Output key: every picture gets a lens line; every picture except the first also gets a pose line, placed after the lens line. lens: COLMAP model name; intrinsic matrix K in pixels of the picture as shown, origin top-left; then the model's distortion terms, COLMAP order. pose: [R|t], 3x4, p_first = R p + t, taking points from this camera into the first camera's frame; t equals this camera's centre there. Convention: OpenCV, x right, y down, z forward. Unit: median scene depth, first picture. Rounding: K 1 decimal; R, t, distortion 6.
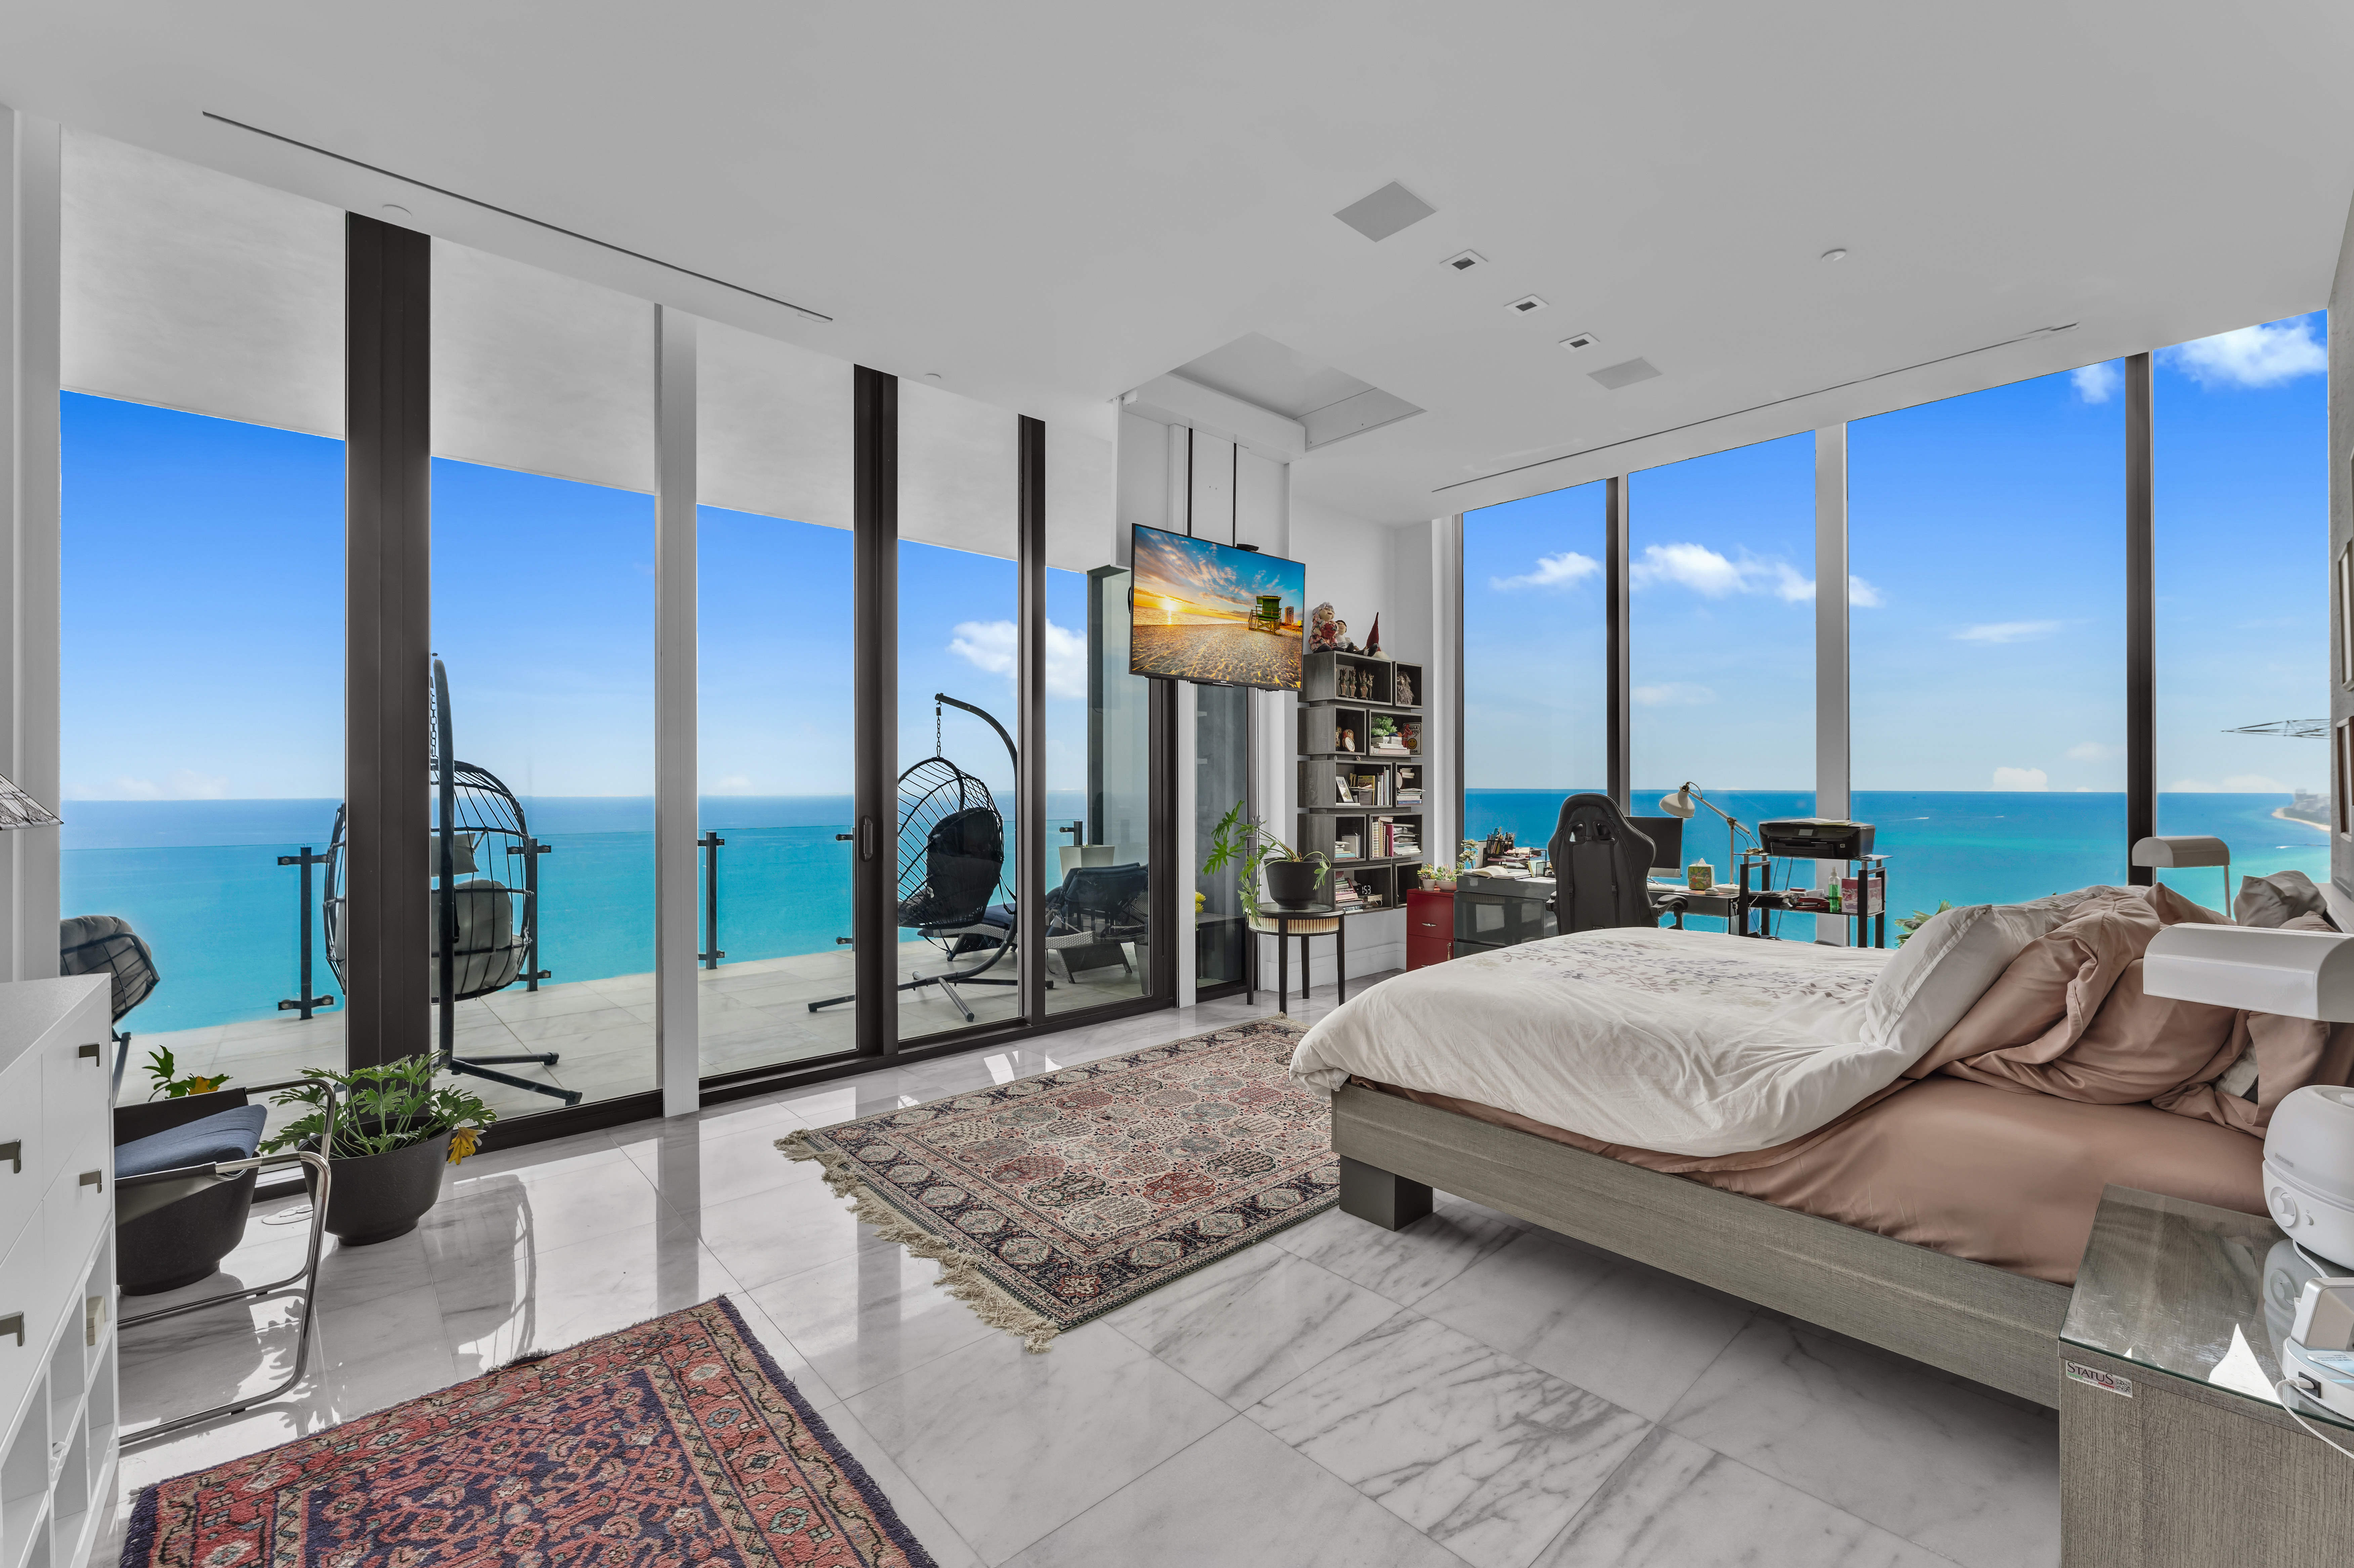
lens RADIAL K [[952.7, 0, 1177.0], [0, 952.7, 784.0], [0, 0, 1]] dist [-0.000933, -0.000091]
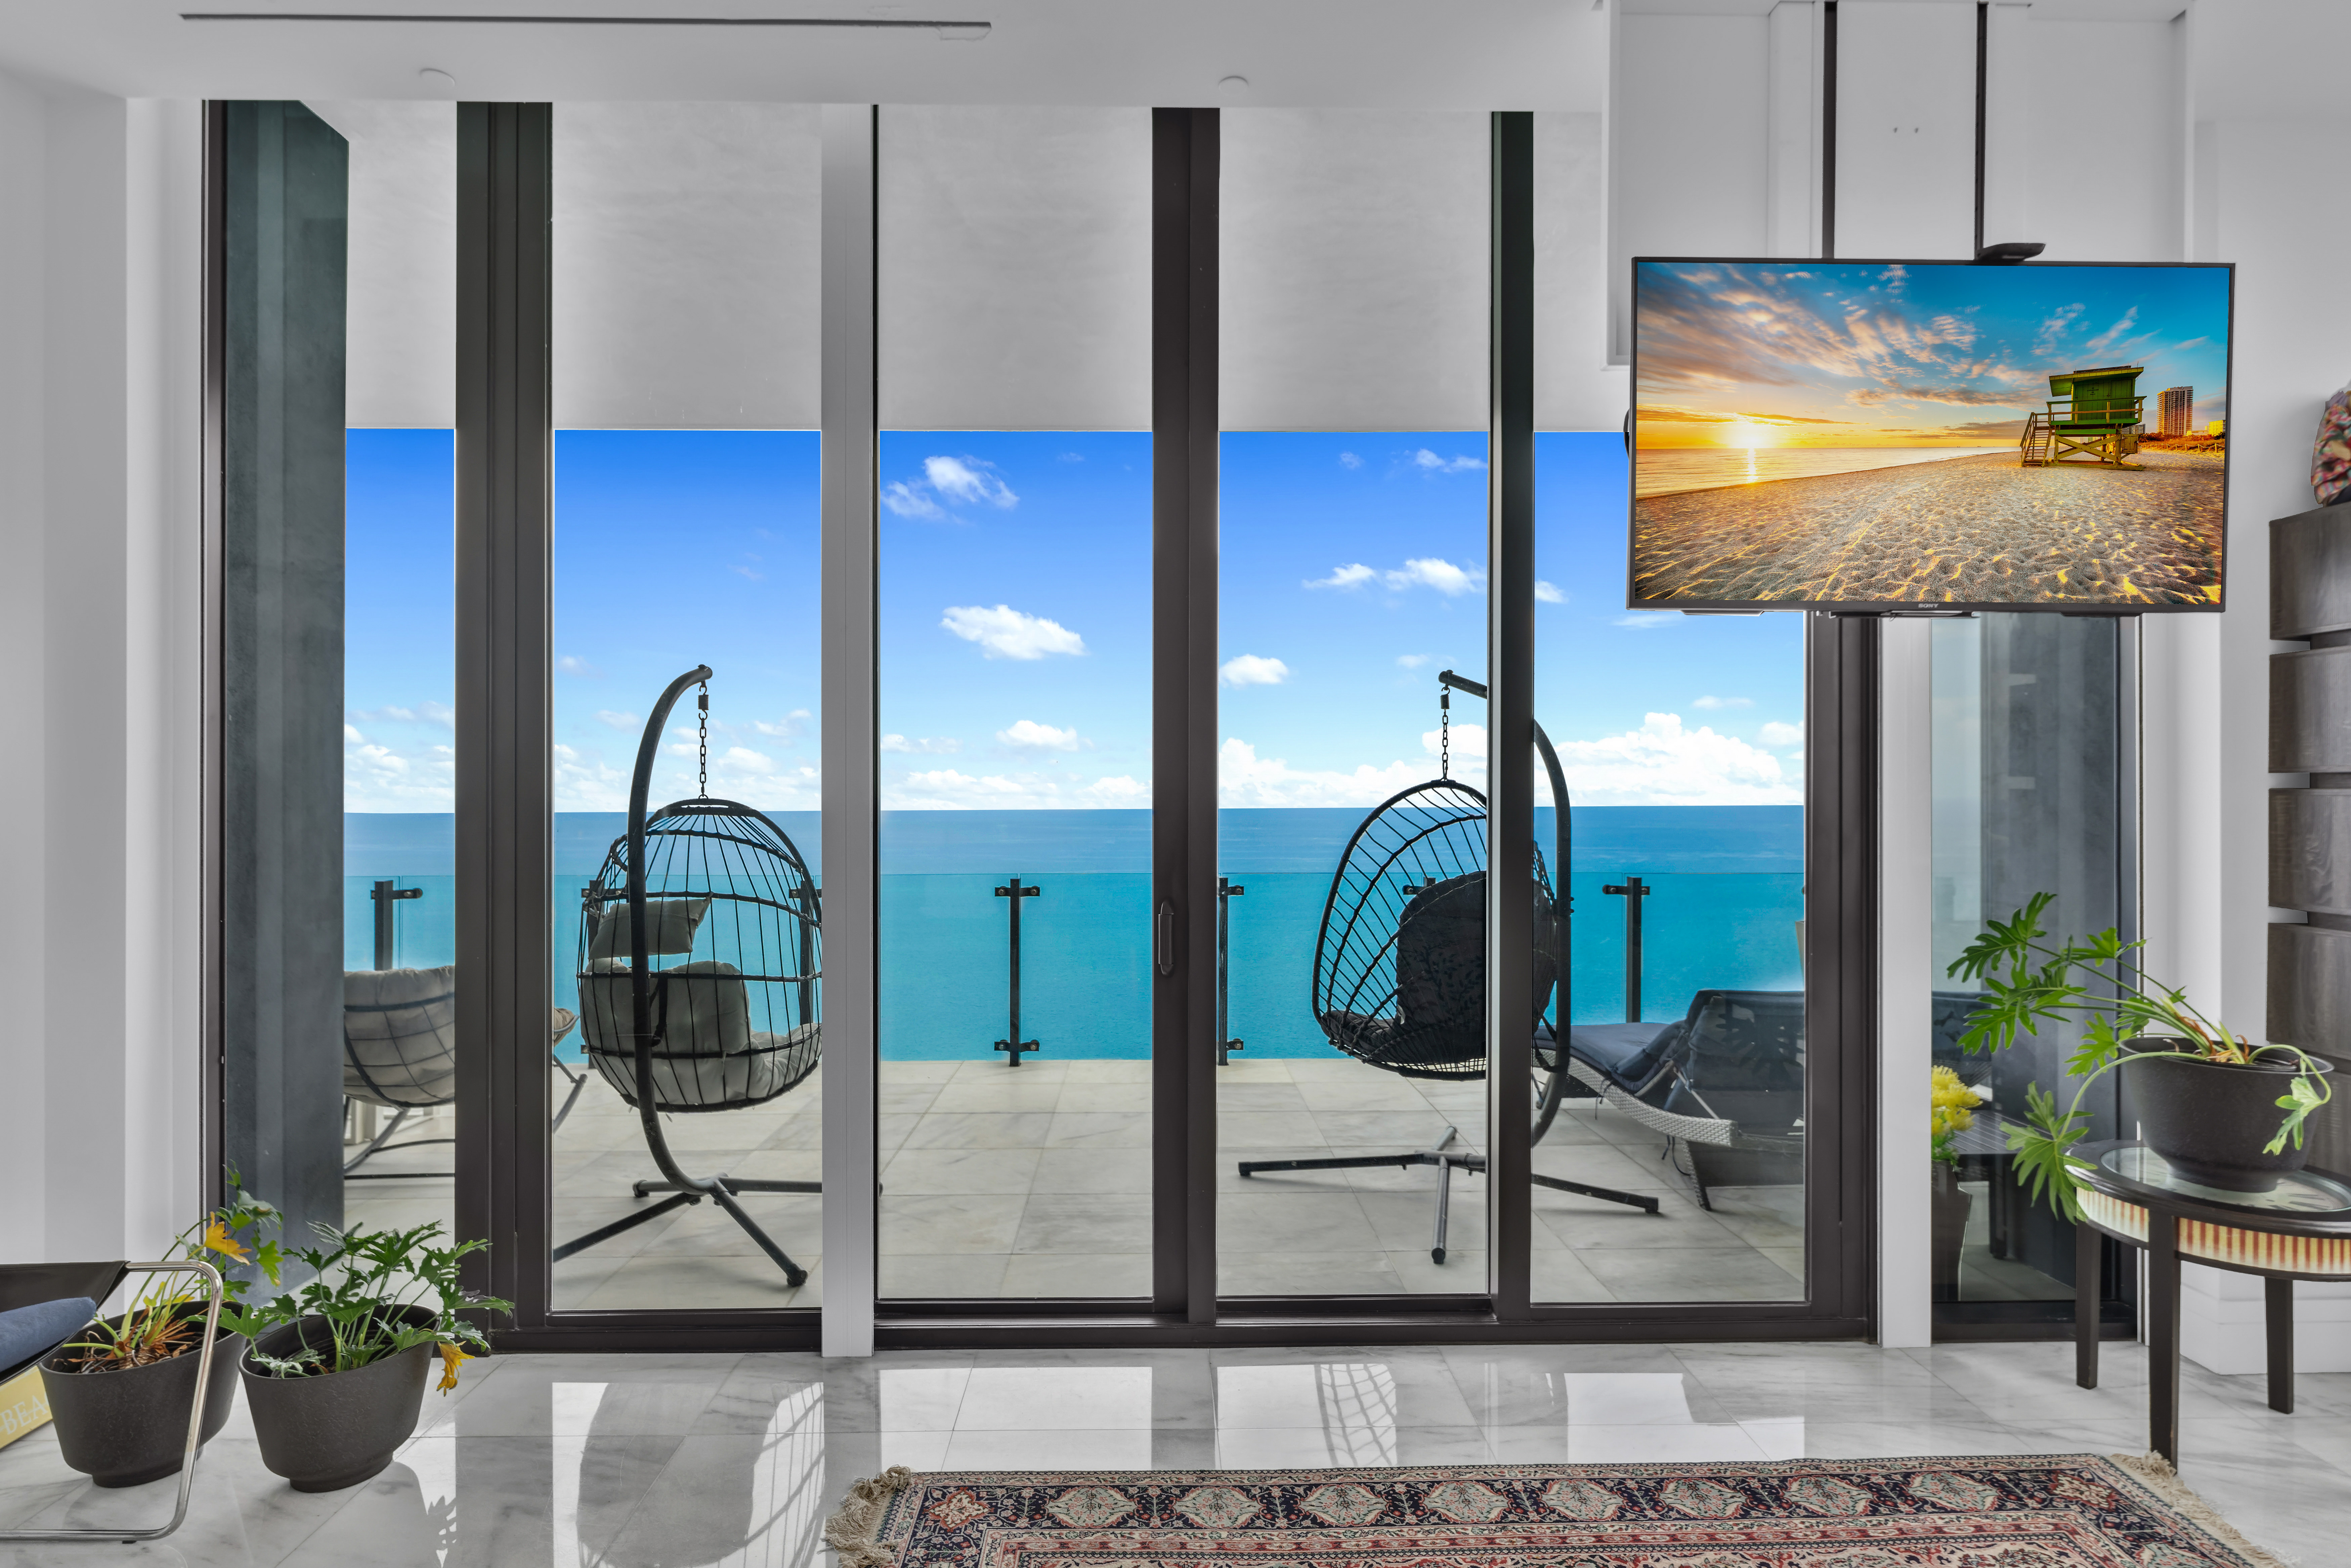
lens RADIAL K [[1240.3, 0, 1175.5], [0, 1240.3, 784.0], [0, 0, 1]] dist [0.000057, 0.000851]
pose [[0.752258, 0.006270, -0.658839, 0.165775], [-0.000103, 0.999956, 0.009399, -0.041185], [0.658869, -0.007003, 0.752225, 0.433772]]
